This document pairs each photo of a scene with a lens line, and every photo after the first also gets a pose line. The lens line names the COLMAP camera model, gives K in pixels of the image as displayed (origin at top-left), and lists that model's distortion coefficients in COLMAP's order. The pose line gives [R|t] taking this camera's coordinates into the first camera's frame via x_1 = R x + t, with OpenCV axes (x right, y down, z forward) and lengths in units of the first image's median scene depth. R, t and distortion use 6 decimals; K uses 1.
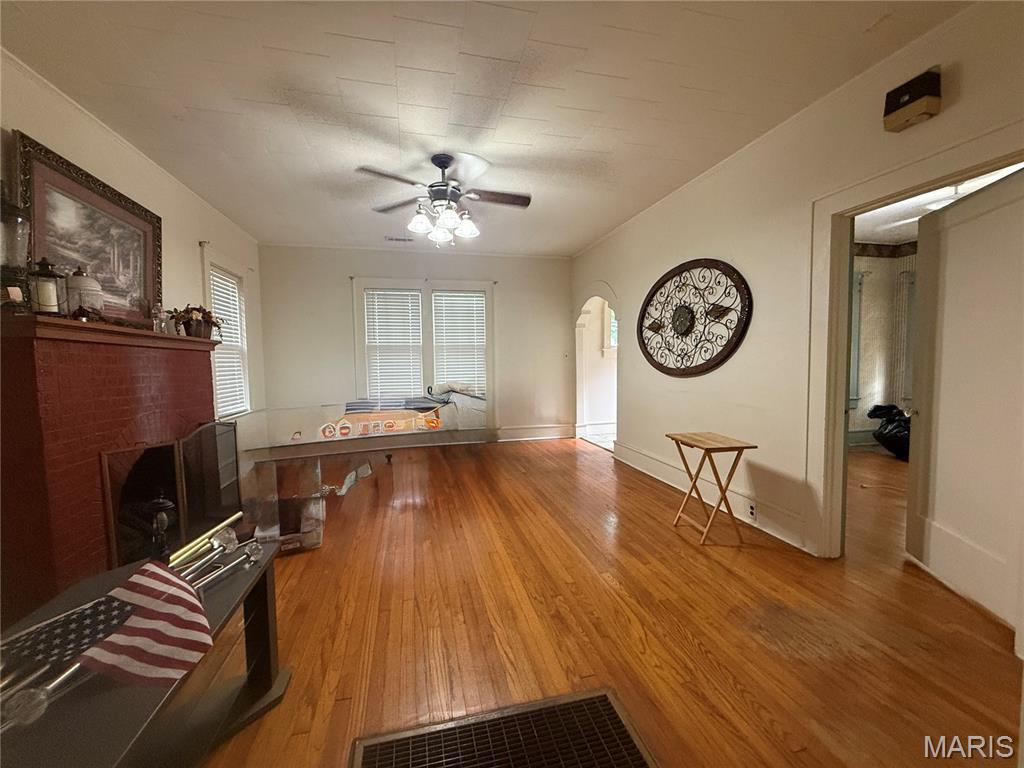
lens RADIAL K [[406.8, 0, 509.2], [0, 406.8, 384.5], [0, 0, 1]] dist [0.001871, 0.000072]
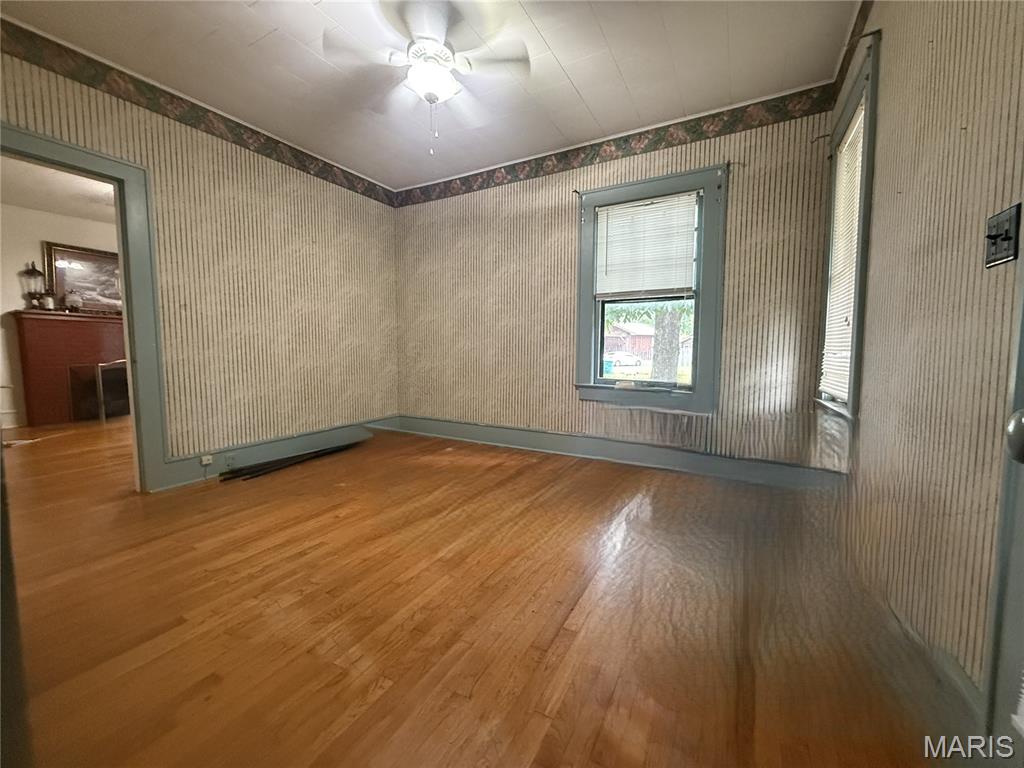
lens RADIAL K [[406.8, 0, 512.4], [0, 406.8, 384.5], [0, 0, 1]] dist [0.001871, 0.000072]
pose [[0.727311, 0.071092, -0.682616, 1.617171], [-0.056256, 0.997449, 0.043941, 0.018178], [0.683999, 0.006443, 0.729455, 0.628621]]
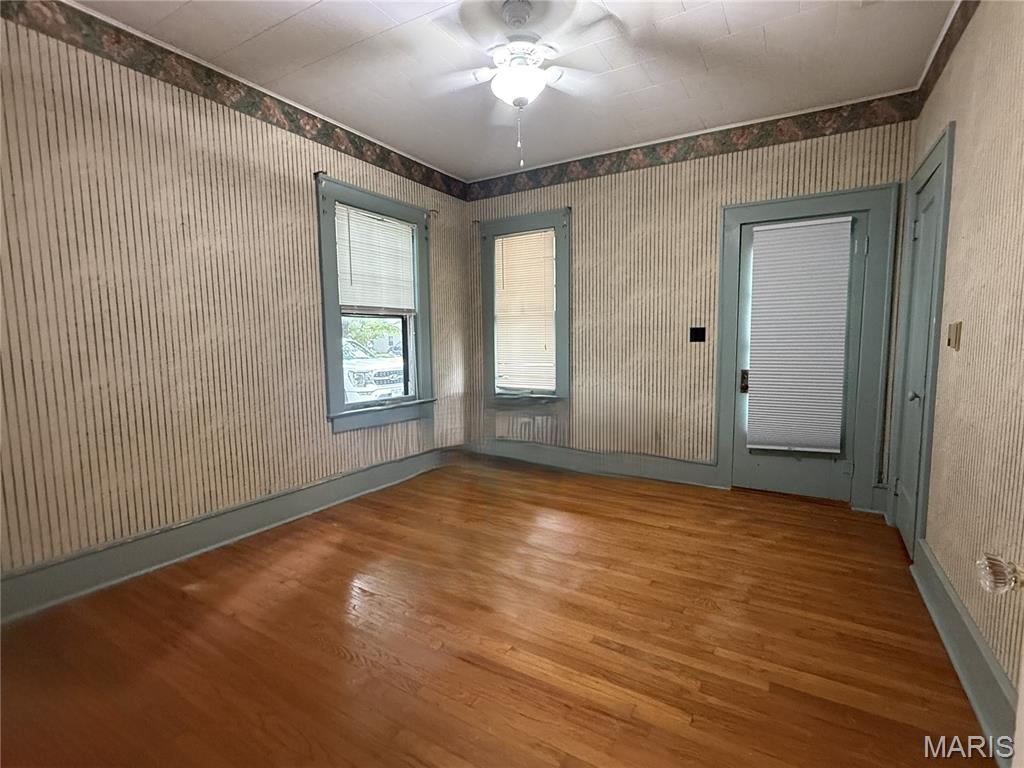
lens RADIAL K [[473.8, 0, 517.3], [0, 473.8, 381.5], [0, 0, 1]] dist [0.001662, 0.000166]
pose [[0.710543, -0.060168, 0.701076, 0.643271], [0.050063, 0.998135, 0.034924, -0.028228], [-0.701870, 0.010283, 0.712230, 0.546722]]
